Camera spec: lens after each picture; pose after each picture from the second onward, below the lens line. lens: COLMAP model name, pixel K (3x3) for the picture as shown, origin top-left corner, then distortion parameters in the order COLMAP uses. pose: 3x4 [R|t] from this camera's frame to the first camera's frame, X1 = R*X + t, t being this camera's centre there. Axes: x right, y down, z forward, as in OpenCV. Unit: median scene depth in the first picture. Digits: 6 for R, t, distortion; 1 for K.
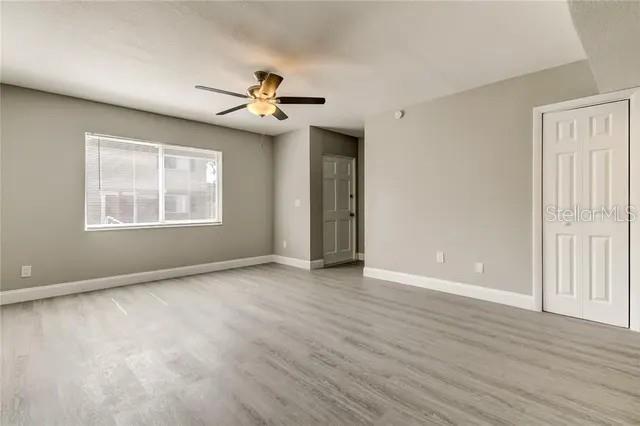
lens RADIAL K [[308.2, 0, 316.2], [0, 308.2, 206.0], [0, 0, 1]] dist [0.019962, 0.000134]
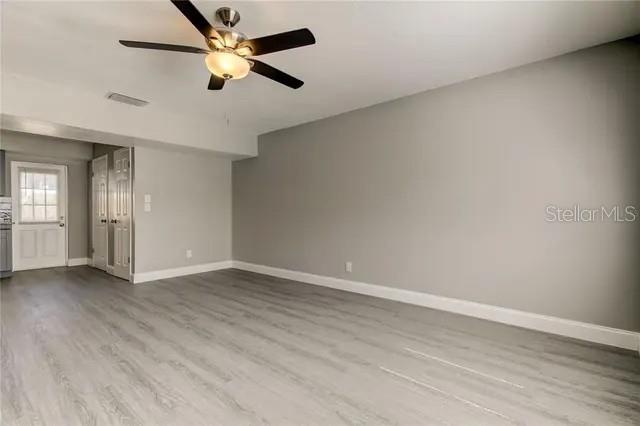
lens RADIAL K [[298.5, 0, 321.7], [0, 298.5, 217.9], [0, 0, 1]] dist [0.011848, -0.000476]
pose [[-0.993740, 0.003480, -0.111661, -0.203336], [0.002212, 0.999932, 0.011485, 0.005752], [0.111693, 0.011167, -0.993680, 1.120637]]
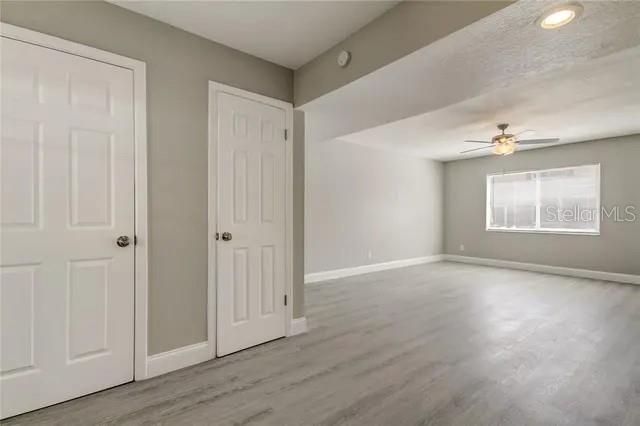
lens RADIAL K [[317.5, 0, 347.5], [0, 317.5, 217.4], [0, 0, 1]] dist [0.002528, -0.000120]
pose [[-0.024810, 0.007725, -0.999662, 0.894810], [0.000052, 0.999970, 0.007726, -0.007162], [0.999692, 0.000139, -0.024809, 0.212626]]
